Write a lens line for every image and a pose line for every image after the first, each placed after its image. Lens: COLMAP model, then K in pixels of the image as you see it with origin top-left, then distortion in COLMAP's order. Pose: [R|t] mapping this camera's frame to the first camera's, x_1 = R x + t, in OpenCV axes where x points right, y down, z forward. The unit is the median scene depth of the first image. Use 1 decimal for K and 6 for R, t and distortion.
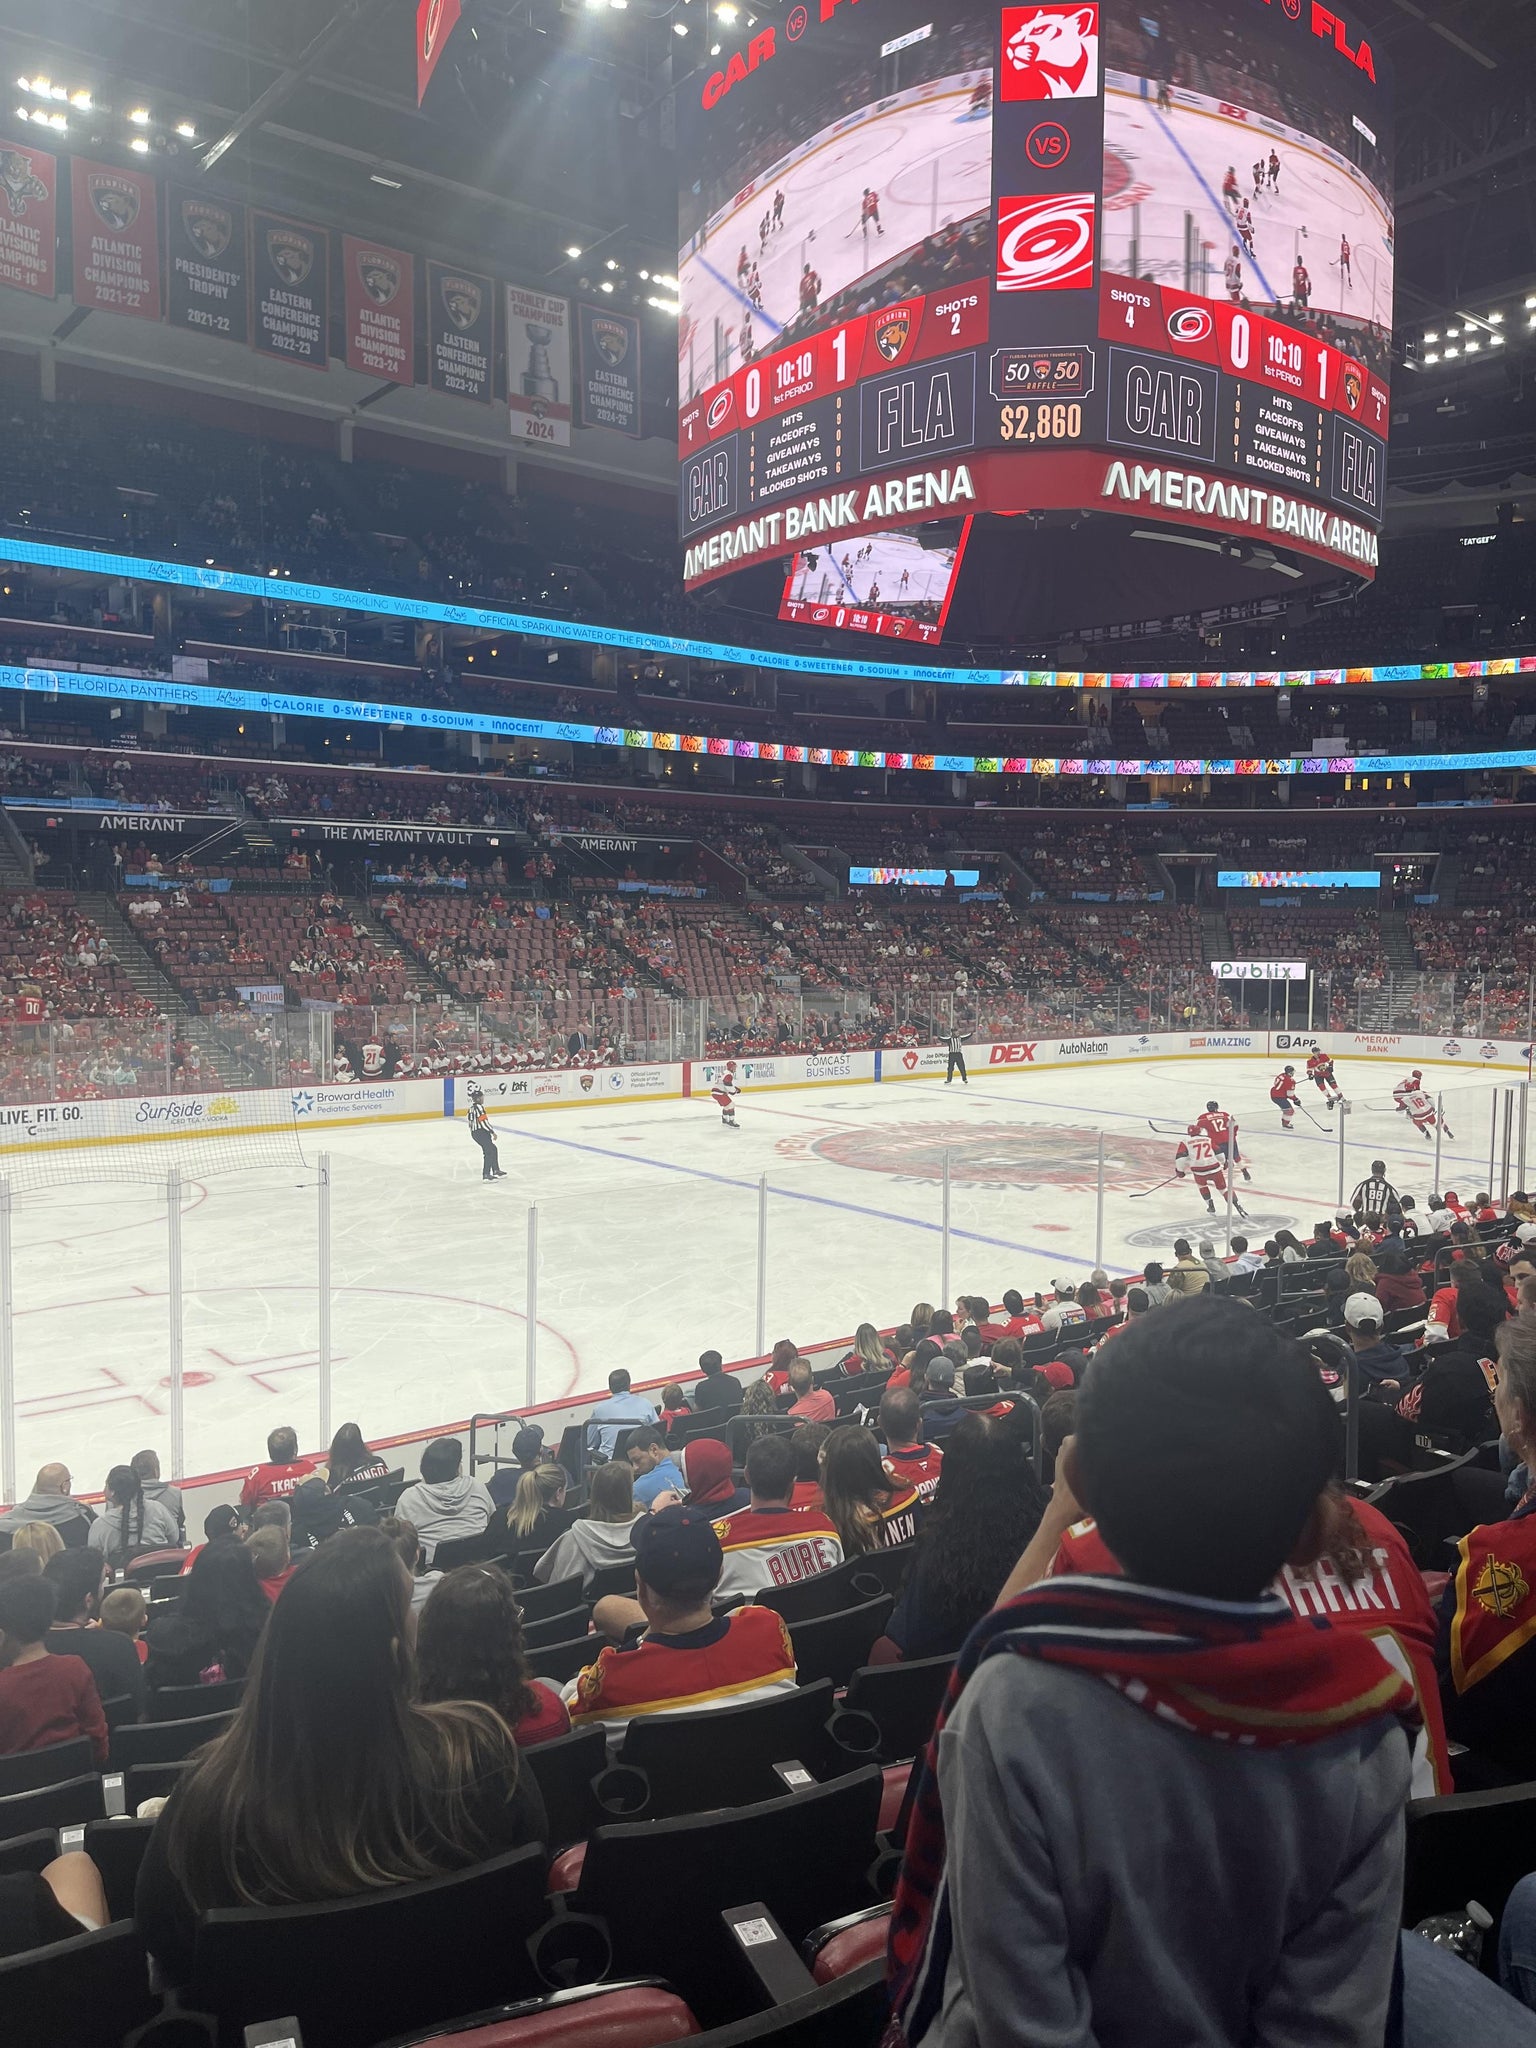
lens RADIAL K [[1558.3, 0, 769.4], [0, 1558.3, 1019.5], [0, 0, 1]] dist [0.051793, -0.043456]
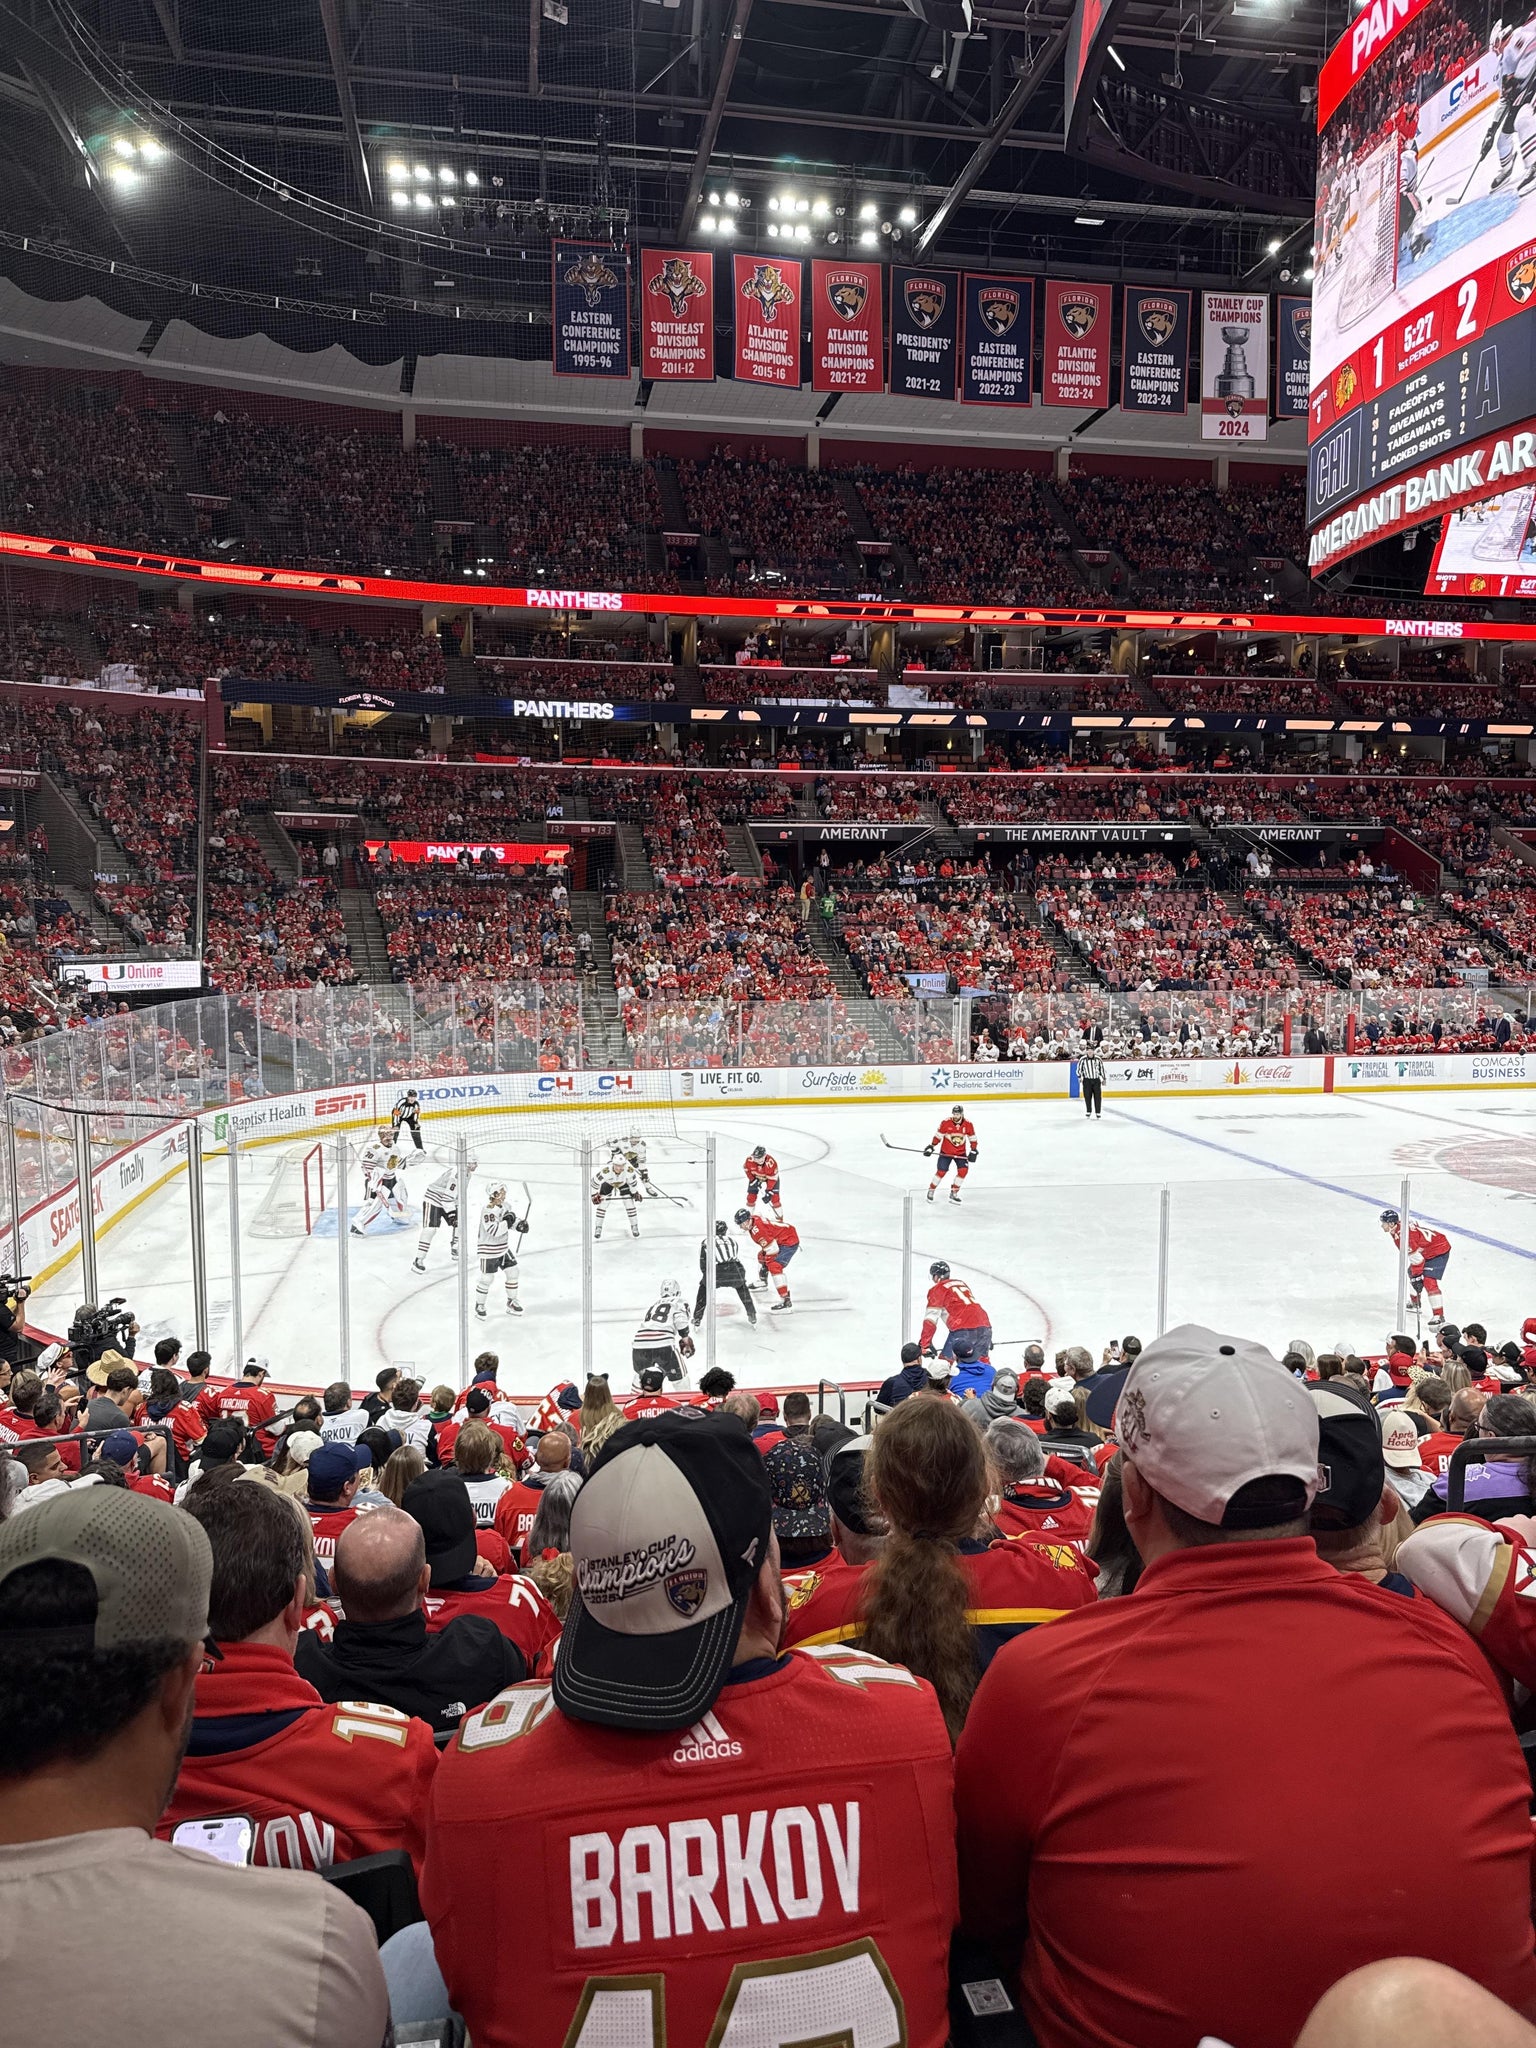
lens RADIAL K [[1441.7, 0, 762.4], [0, 1441.7, 1037.1], [0, 0, 1]] dist [0.054260, -0.062295]
pose [[0.880177, 0.036111, -0.473270, 0.062849], [-0.024141, 0.999217, 0.031345, -0.004676], [0.474031, -0.016164, 0.880360, 0.020526]]
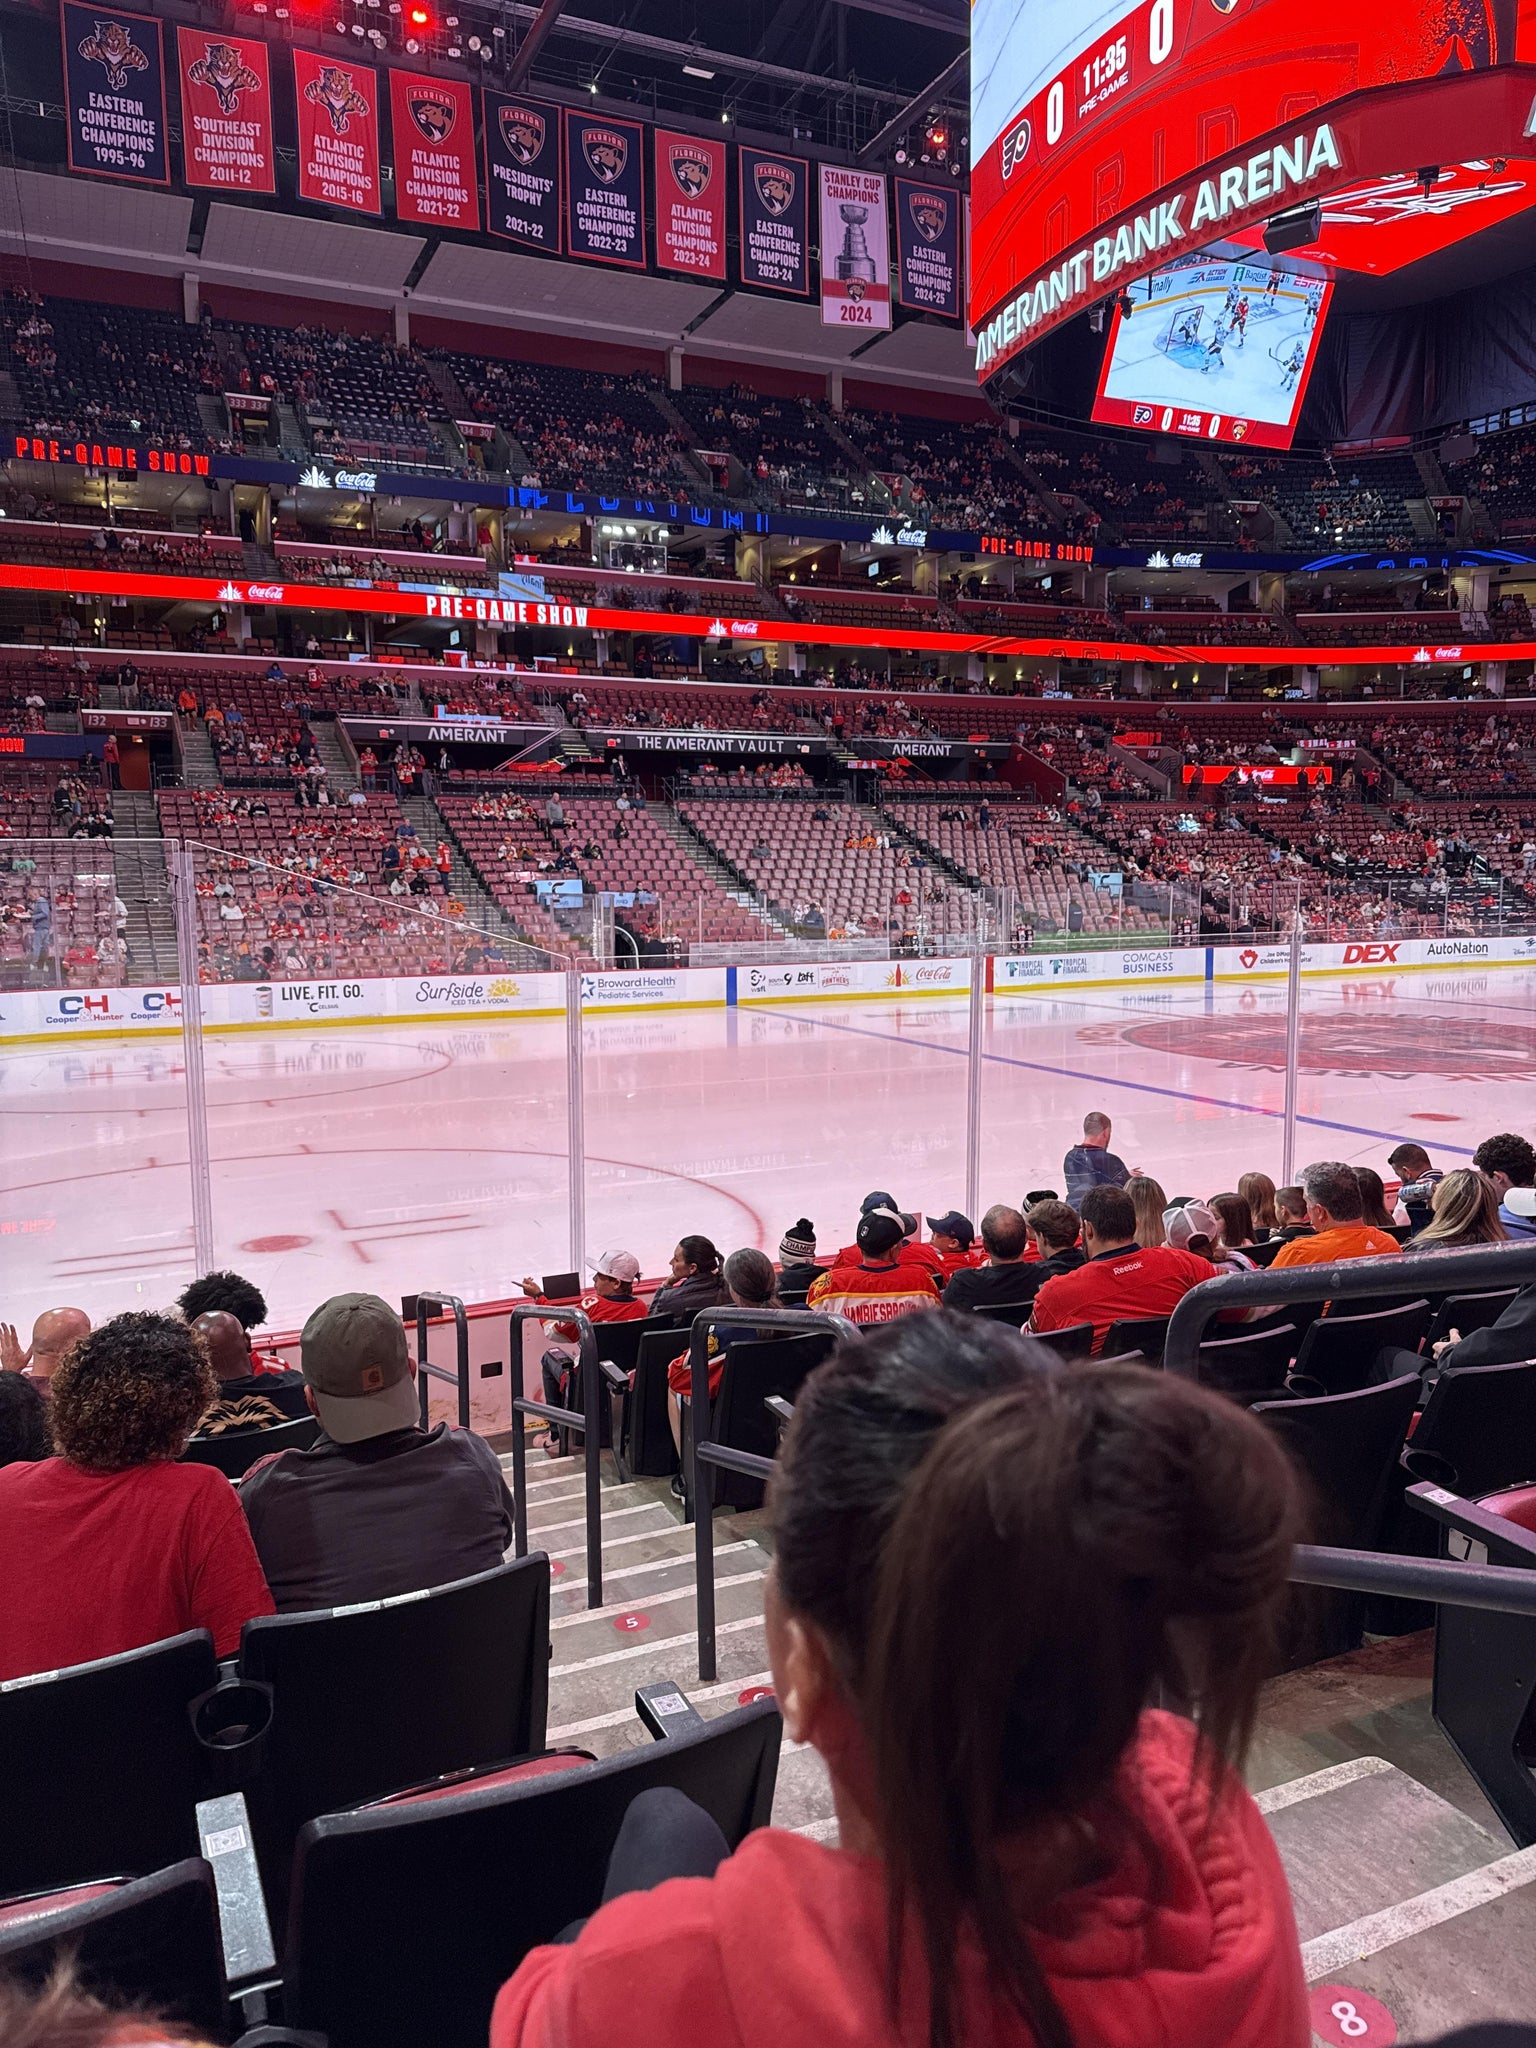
lens RADIAL K [[1441.7, 0, 753.0], [0, 1441.7, 1031.8], [0, 0, 1]] dist [0.054260, -0.062295]
pose [[0.970836, 0.007780, -0.239619, 0.015170], [0.002788, 0.999039, 0.043733, 0.033846], [0.239729, -0.043126, 0.969881, 0.128861]]
